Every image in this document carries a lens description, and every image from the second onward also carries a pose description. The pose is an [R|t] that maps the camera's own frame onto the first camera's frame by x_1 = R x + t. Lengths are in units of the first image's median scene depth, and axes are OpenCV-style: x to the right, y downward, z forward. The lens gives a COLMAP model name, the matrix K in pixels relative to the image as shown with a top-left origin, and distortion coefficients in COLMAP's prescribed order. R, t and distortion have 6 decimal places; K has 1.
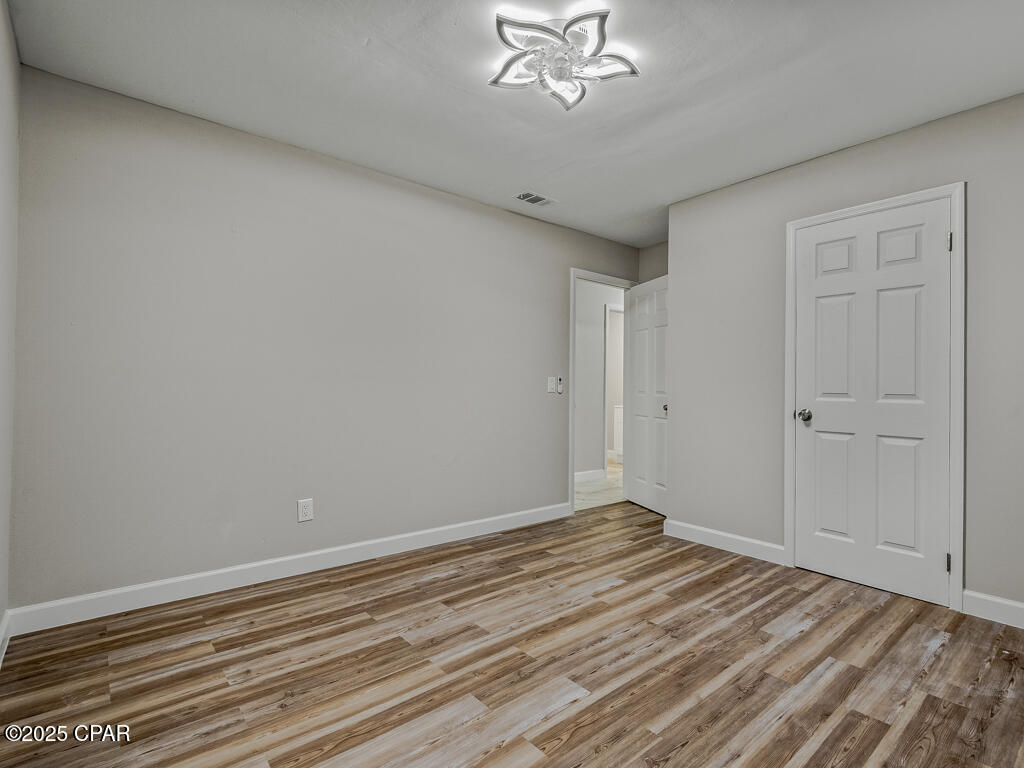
lens RADIAL K [[503.1, 0, 607.4], [0, 503.1, 381.4], [0, 0, 1]] dist [0.005619, 0.000289]
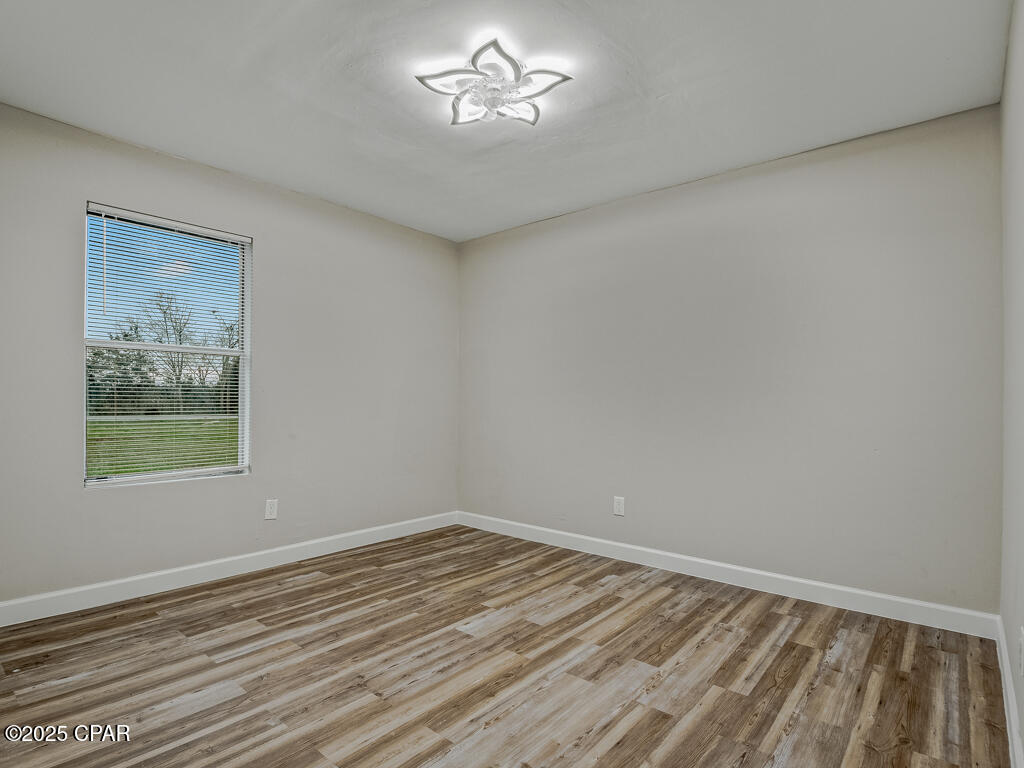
lens RADIAL K [[519.4, 0, 512.5], [0, 519.4, 402.8], [0, 0, 1]] dist [-0.028030, -0.000381]
pose [[-0.997373, -0.017645, -0.070260, -0.062191], [-0.016919, 0.999797, -0.010912, 0.025120], [0.070438, -0.009695, -0.997469, 1.897513]]
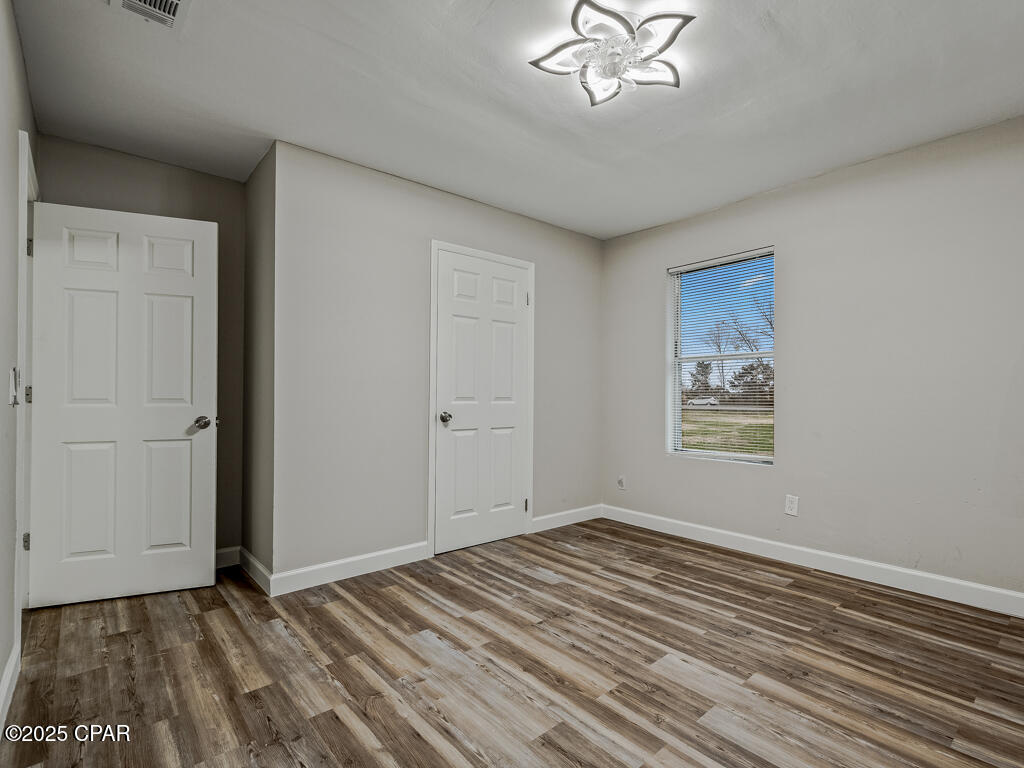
lens RADIAL K [[508.4, 0, 543.4], [0, 508.4, 396.8], [0, 0, 1]] dist [0.003463, -0.000830]
pose [[0.053914, -0.011167, 0.998483, -0.954908], [-0.013634, 0.999836, 0.011918, 0.018428], [-0.998452, -0.014255, 0.053753, 0.980961]]
